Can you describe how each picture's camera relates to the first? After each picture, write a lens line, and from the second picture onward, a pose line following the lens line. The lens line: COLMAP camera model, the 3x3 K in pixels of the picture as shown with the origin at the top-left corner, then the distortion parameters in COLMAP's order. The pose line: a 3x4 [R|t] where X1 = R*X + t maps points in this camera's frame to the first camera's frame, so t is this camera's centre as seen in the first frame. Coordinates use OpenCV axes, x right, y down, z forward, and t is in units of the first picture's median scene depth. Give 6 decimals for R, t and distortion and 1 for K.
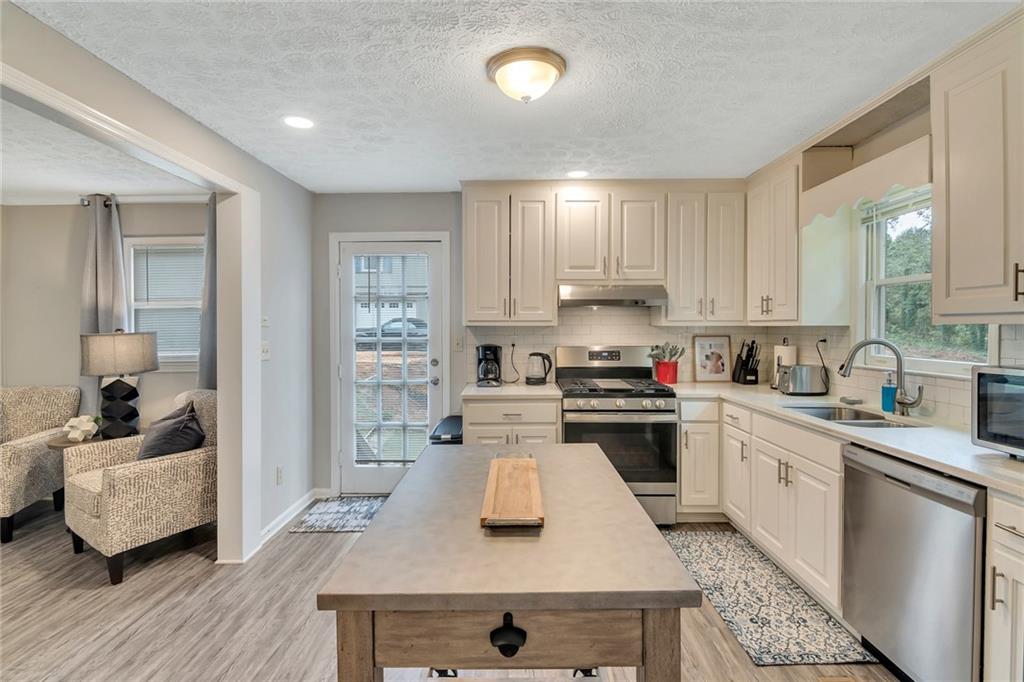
lens RADIAL K [[490.9, 0, 506.3], [0, 490.9, 335.1], [0, 0, 1]] dist [-0.003103, -0.001589]
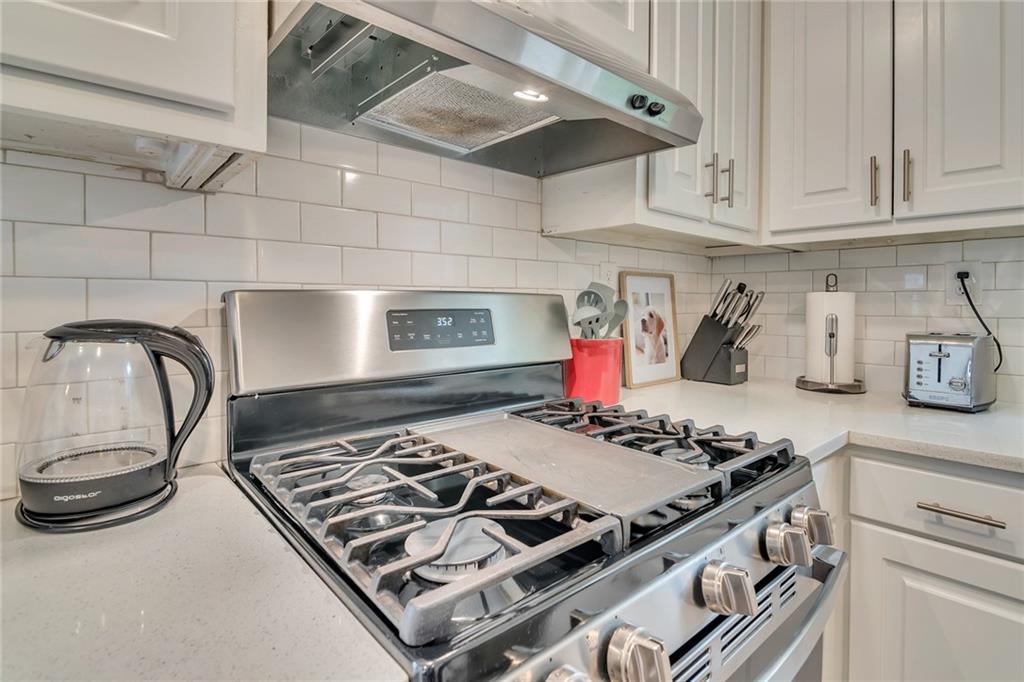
lens RADIAL K [[510.5, 0, 525.6], [0, 510.5, 312.9], [0, 0, 1]] dist [-0.000767, -0.000402]
pose [[0.731360, -0.007762, 0.681947, 0.049264], [0.009947, 0.999950, 0.000714, 0.035174], [-0.681919, 0.006261, 0.731401, 0.795689]]
